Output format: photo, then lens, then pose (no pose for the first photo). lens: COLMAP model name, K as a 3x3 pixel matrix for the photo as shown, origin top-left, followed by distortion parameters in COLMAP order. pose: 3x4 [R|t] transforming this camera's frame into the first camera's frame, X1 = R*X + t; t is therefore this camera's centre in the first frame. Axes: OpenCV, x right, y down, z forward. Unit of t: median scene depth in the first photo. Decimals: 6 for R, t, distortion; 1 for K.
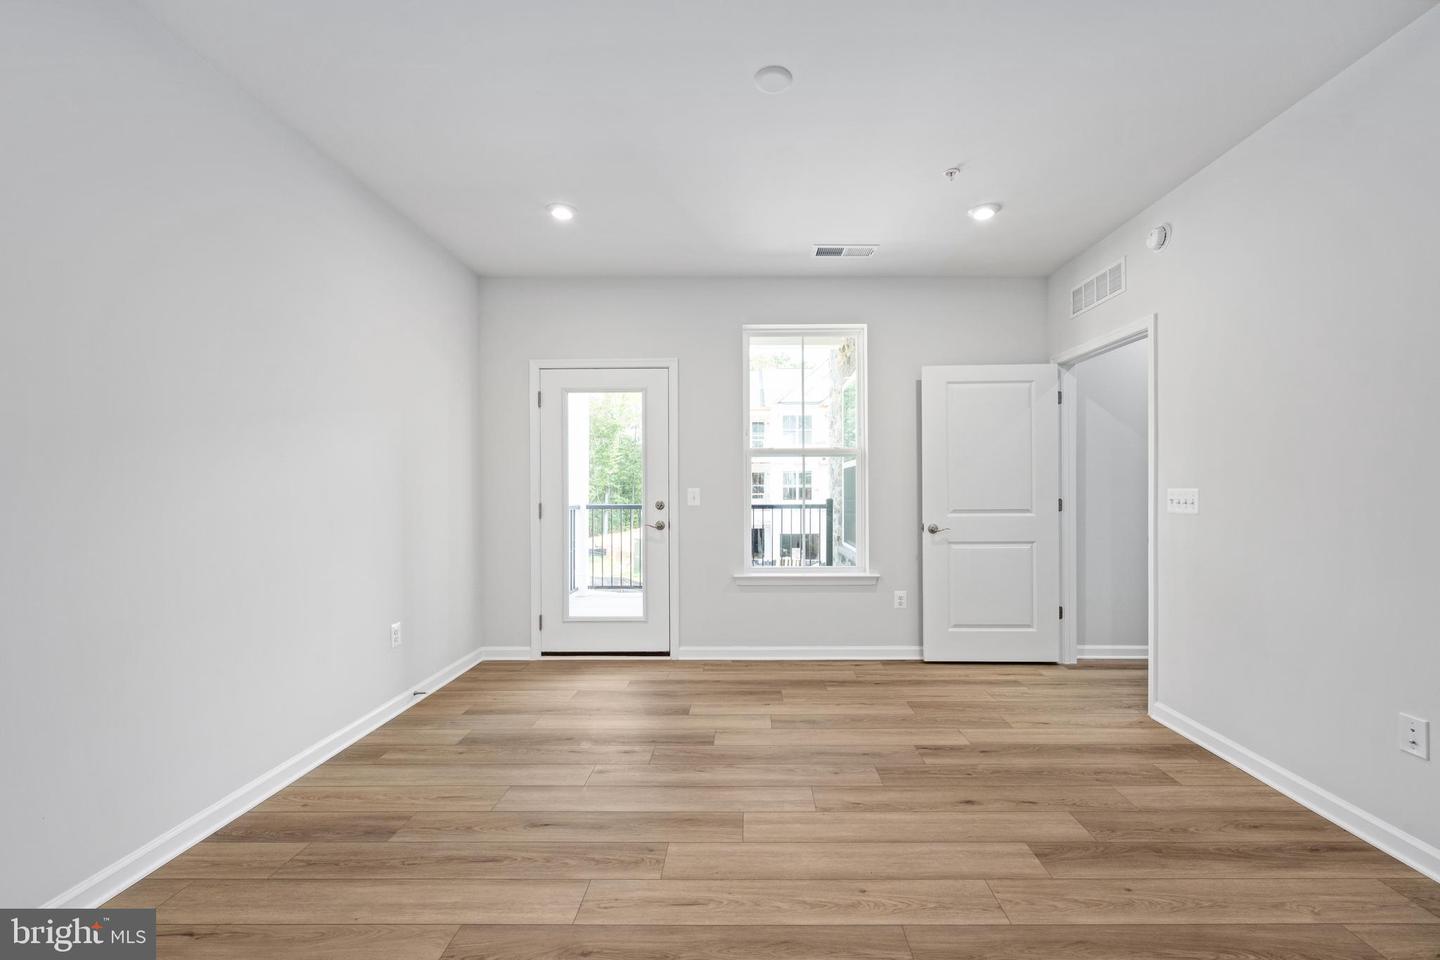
lens RADIAL K [[583.0, 0, 723.2], [0, 583.0, 487.8], [0, 0, 1]] dist [-0.001100, -0.000199]
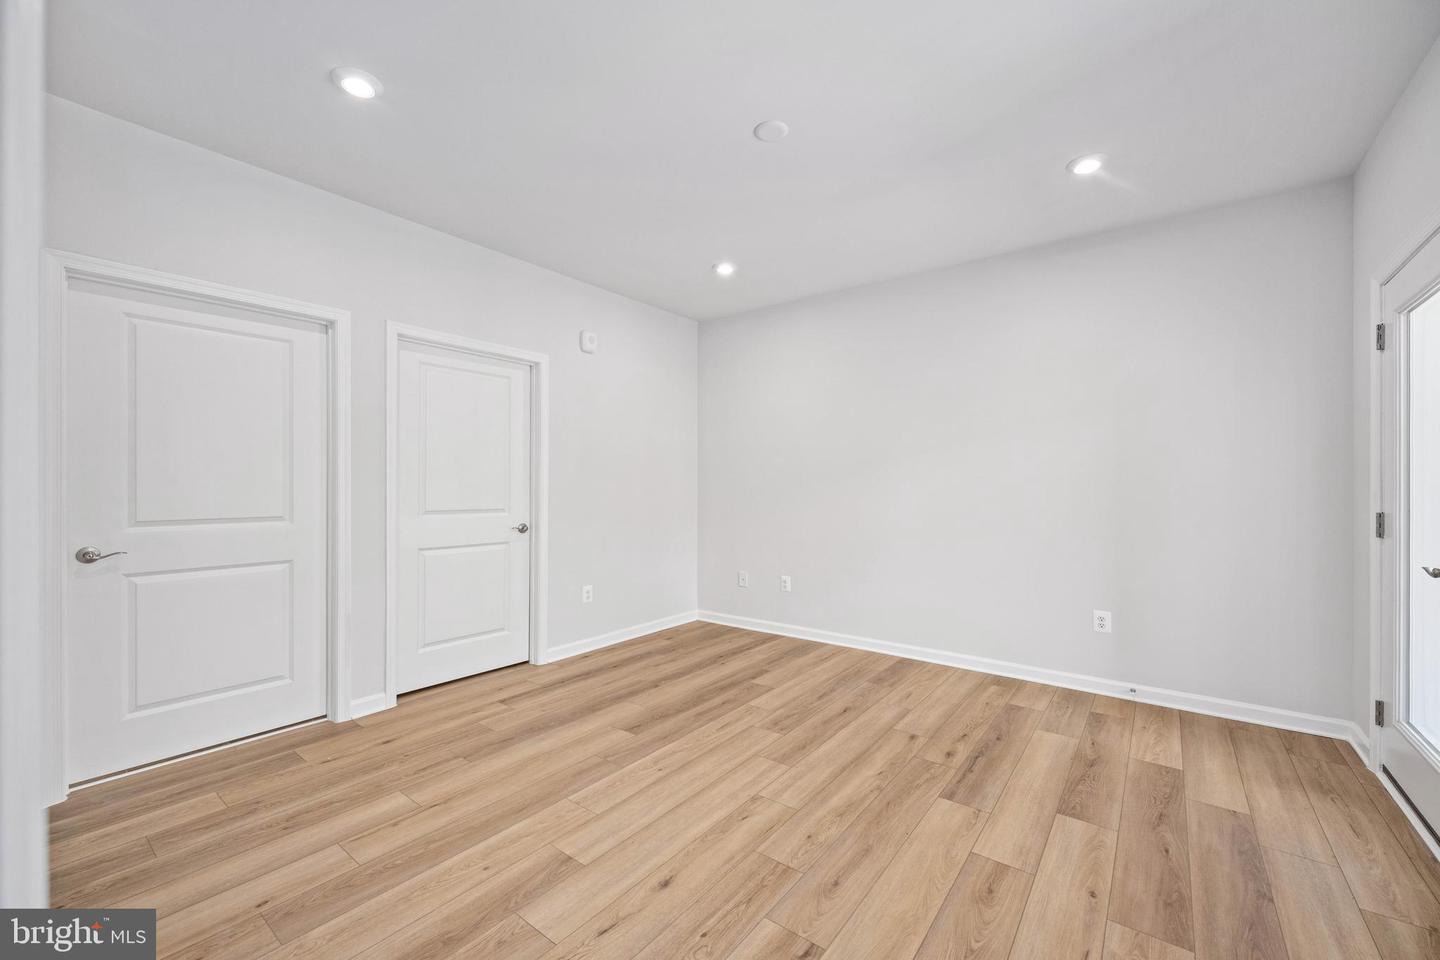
lens RADIAL K [[583.0, 0, 723.2], [0, 583.0, 487.8], [0, 0, 1]] dist [-0.001100, -0.000199]
pose [[-0.580480, 0.003382, -0.814267, 1.048589], [0.001167, 0.999994, 0.003321, 0.012452], [0.814274, 0.000978, -0.580481, 1.577048]]
